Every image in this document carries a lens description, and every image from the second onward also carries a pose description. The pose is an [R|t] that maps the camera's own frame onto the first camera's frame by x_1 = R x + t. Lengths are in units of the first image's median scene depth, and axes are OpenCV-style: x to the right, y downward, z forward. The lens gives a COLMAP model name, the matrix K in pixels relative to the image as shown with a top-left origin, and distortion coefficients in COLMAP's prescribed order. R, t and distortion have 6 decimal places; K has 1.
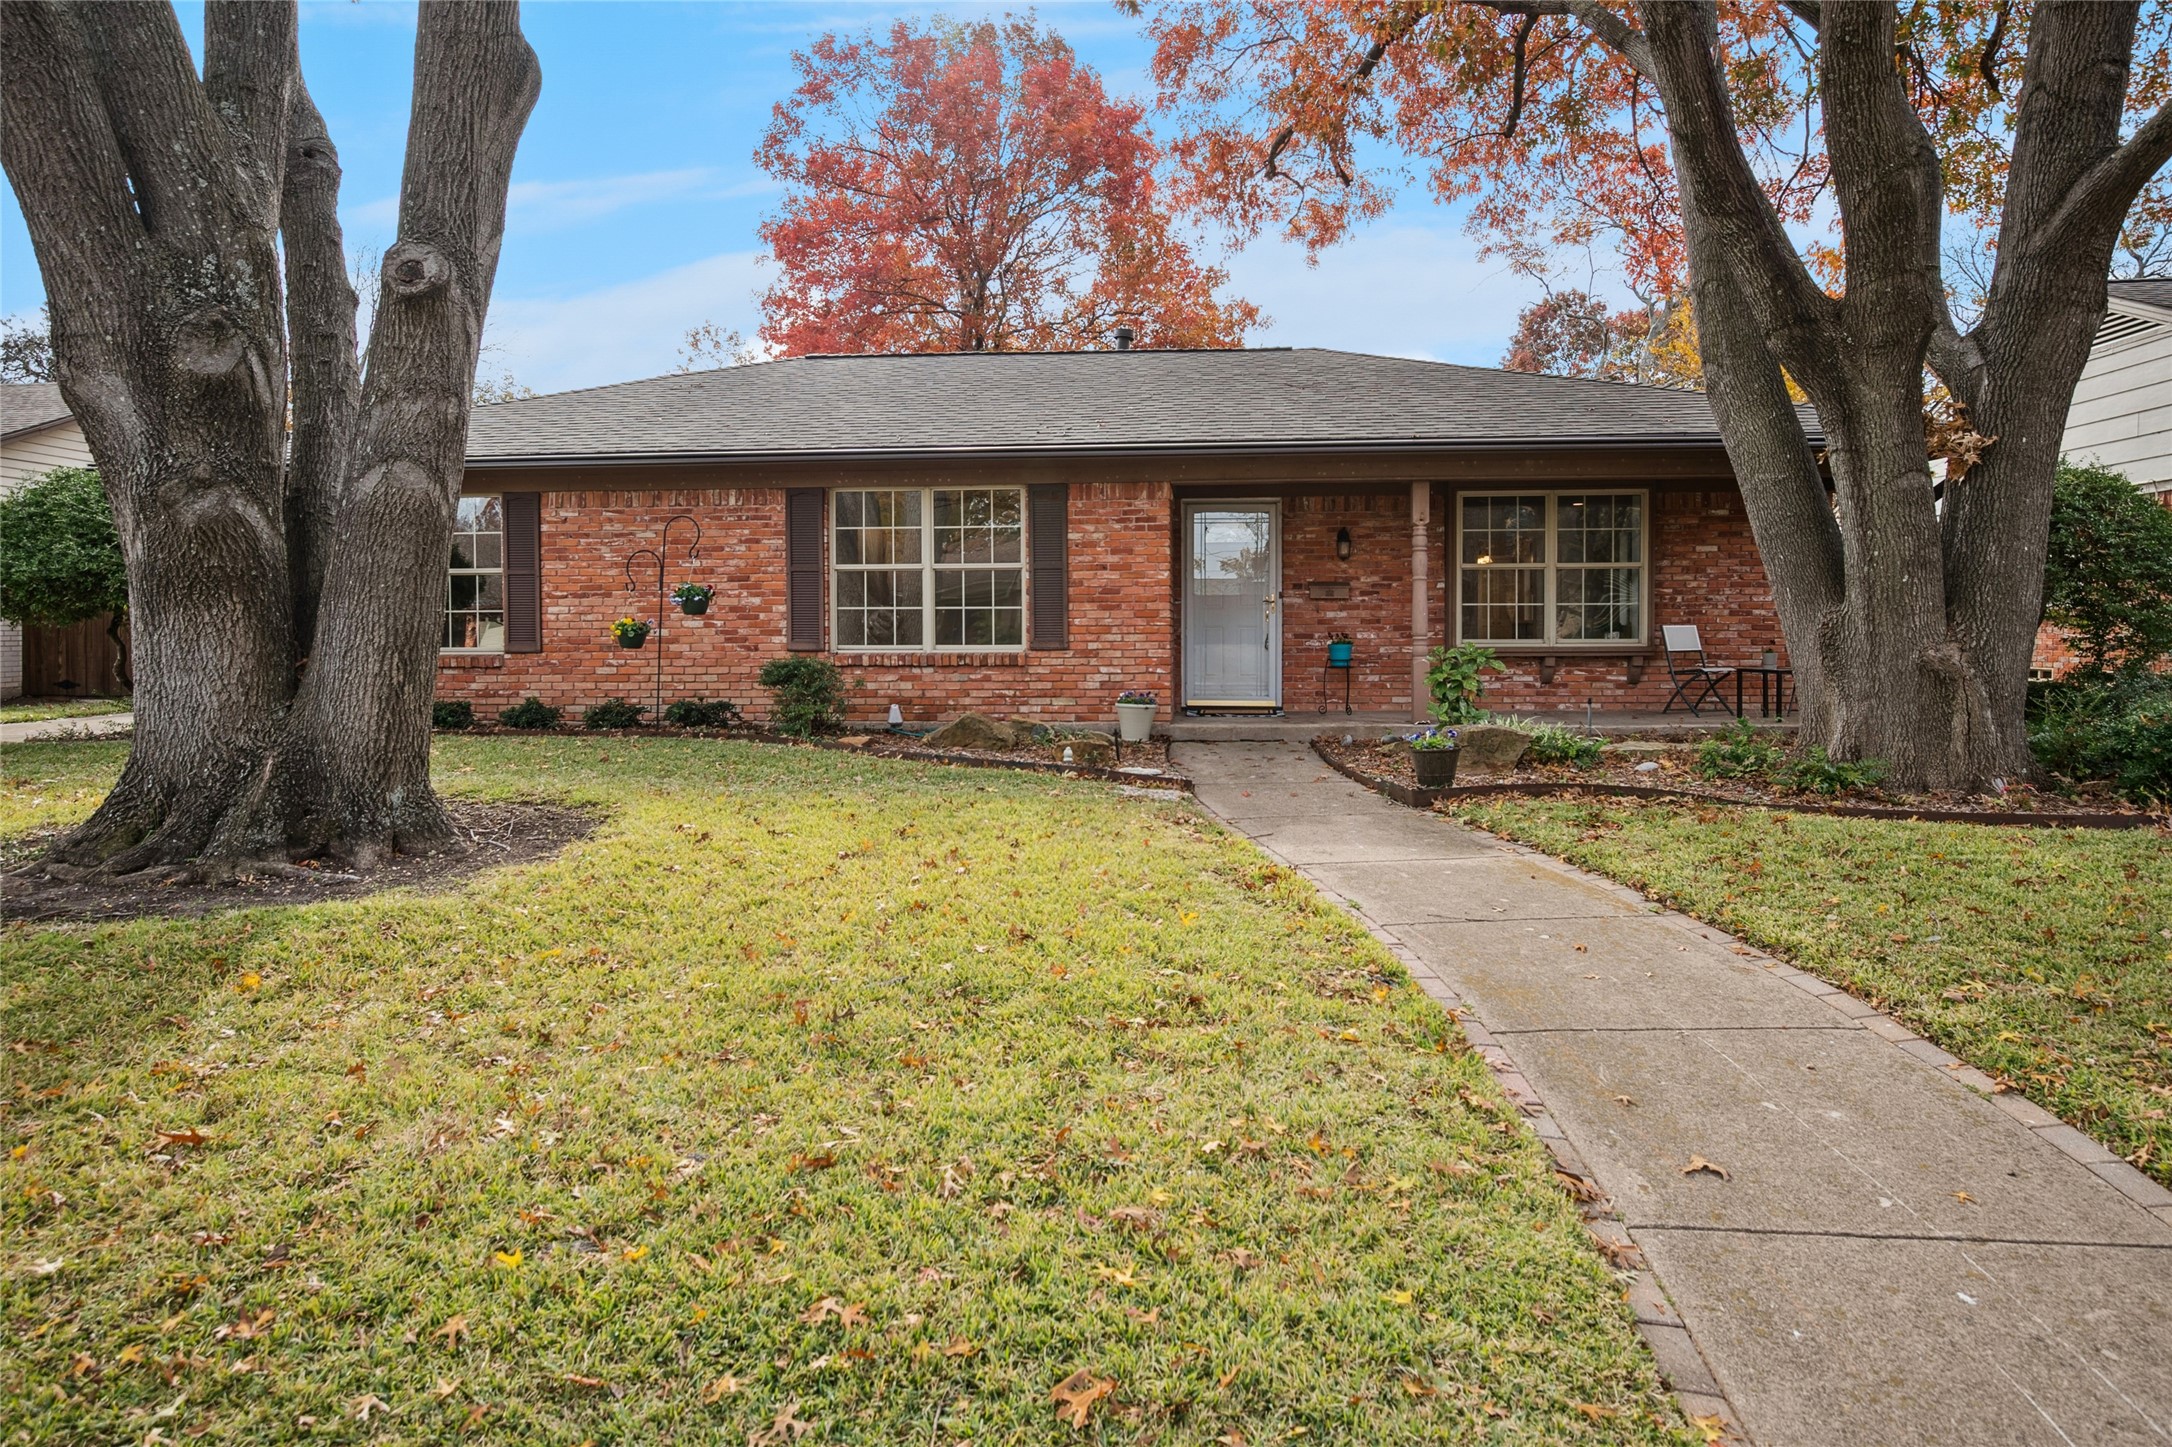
lens RADIAL K [[1298.9, 0, 1089.5], [0, 1298.9, 723.7], [0, 0, 1]] dist [-0.000041, 0.001454]
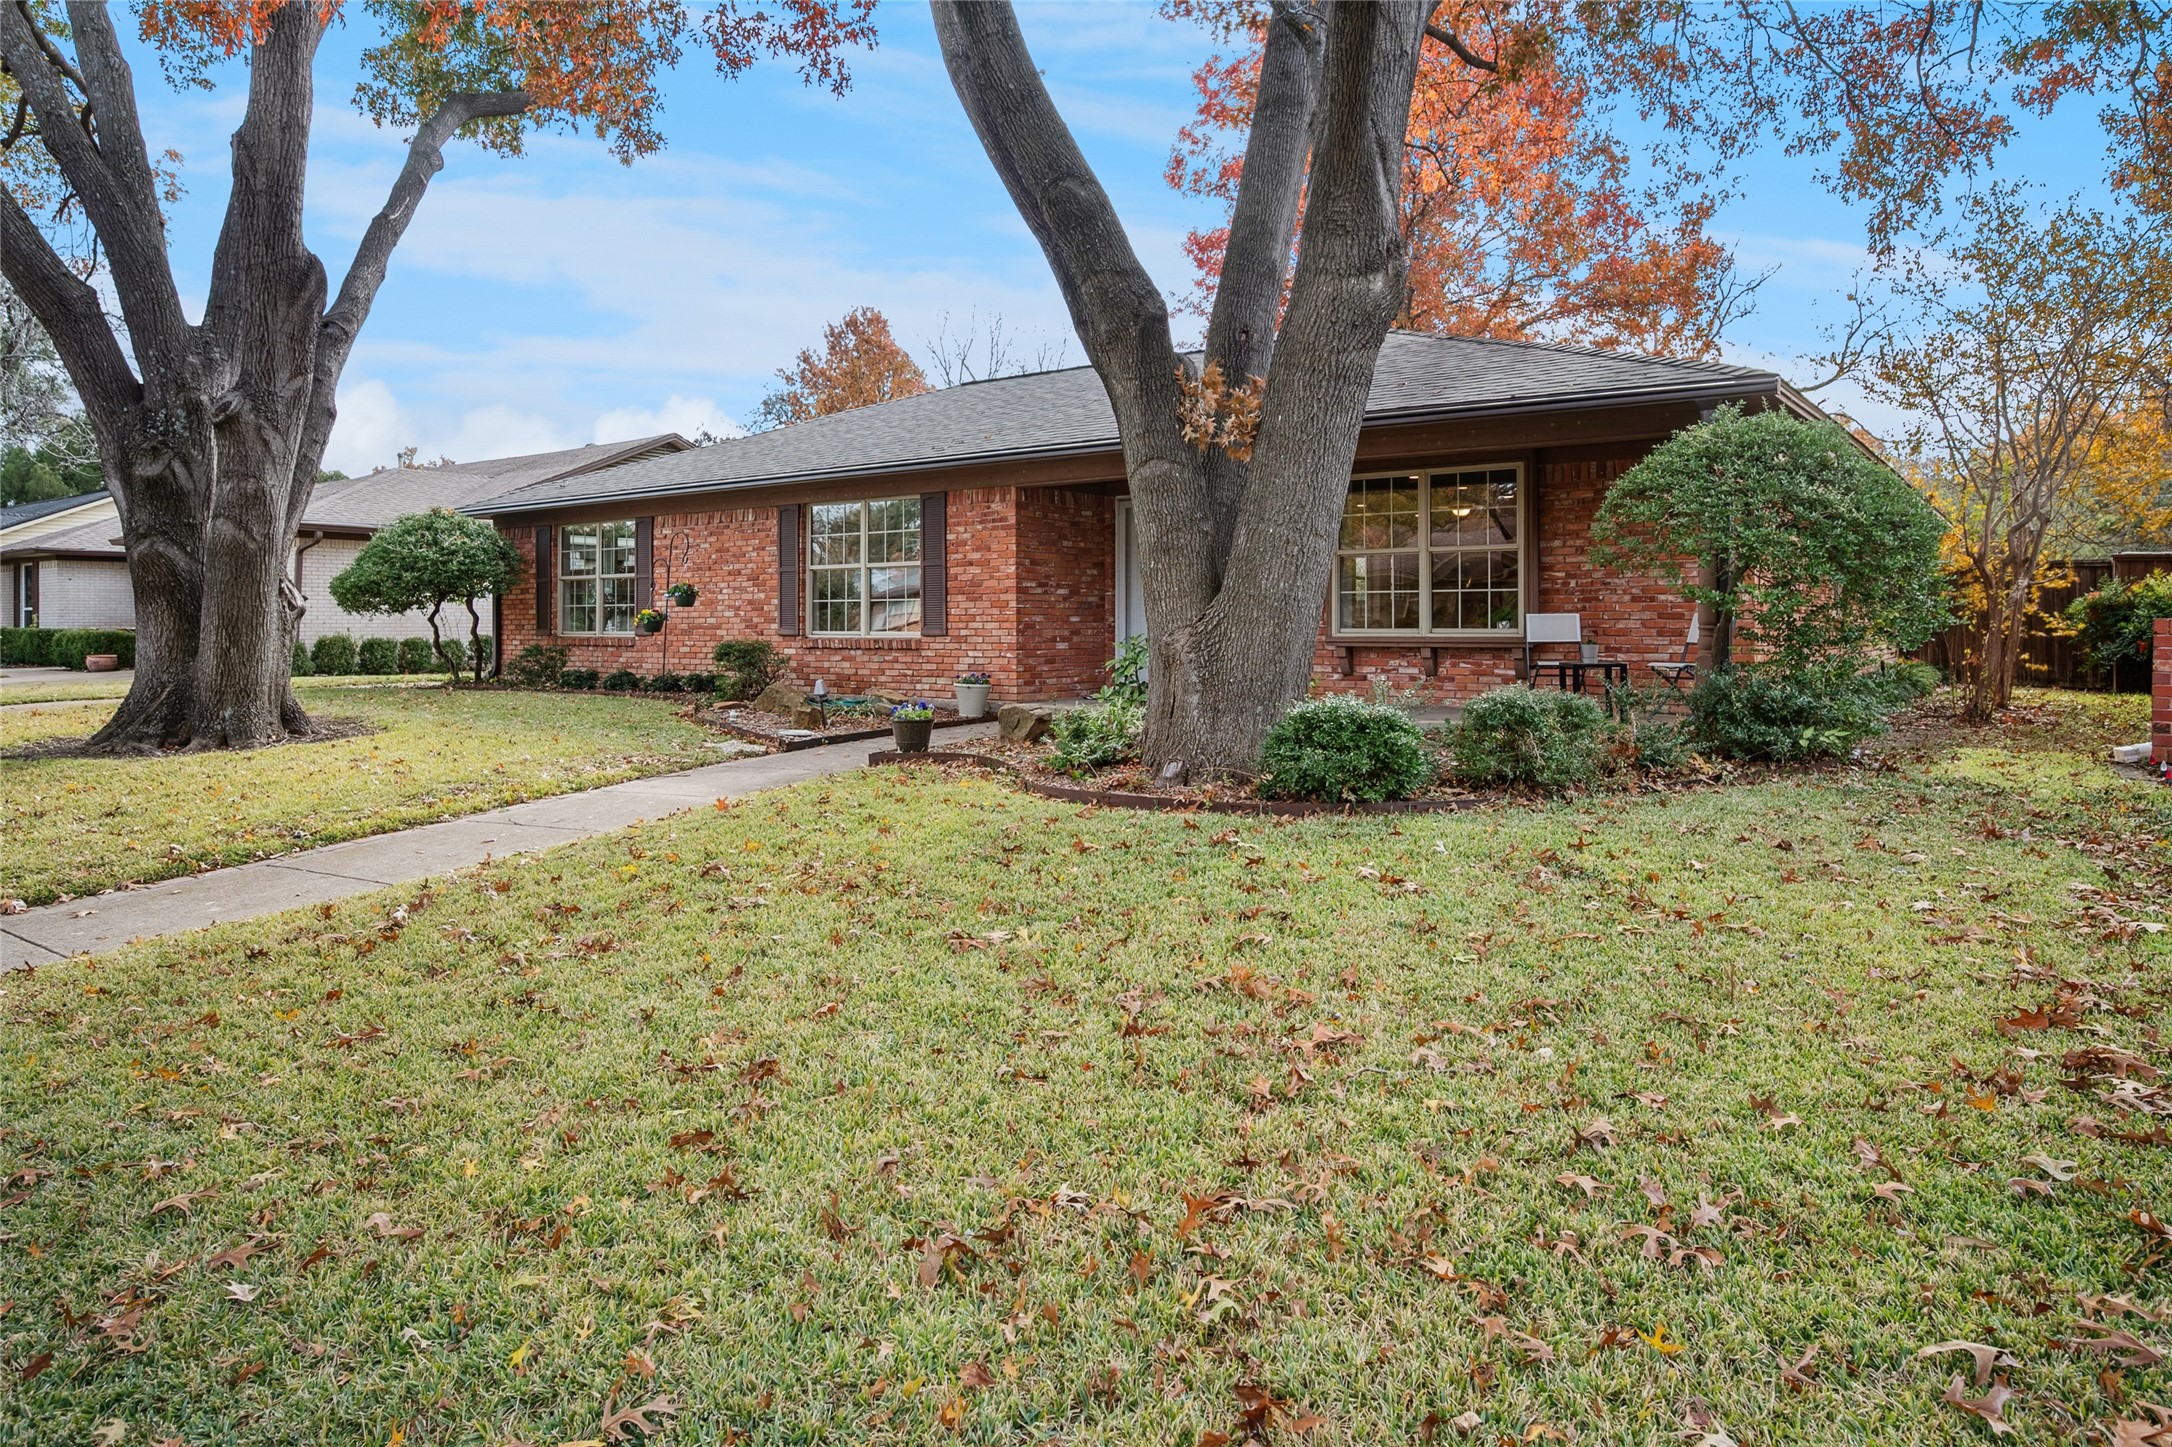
lens RADIAL K [[1316.5, 0, 1079.1], [0, 1316.5, 721.0], [0, 0, 1]] dist [0.009516, 0.003677]
pose [[0.846508, 0.042234, -0.530699, 0.700068], [-0.036761, 0.999106, 0.020874, -0.010271], [0.531106, 0.001839, 0.847303, 0.072791]]
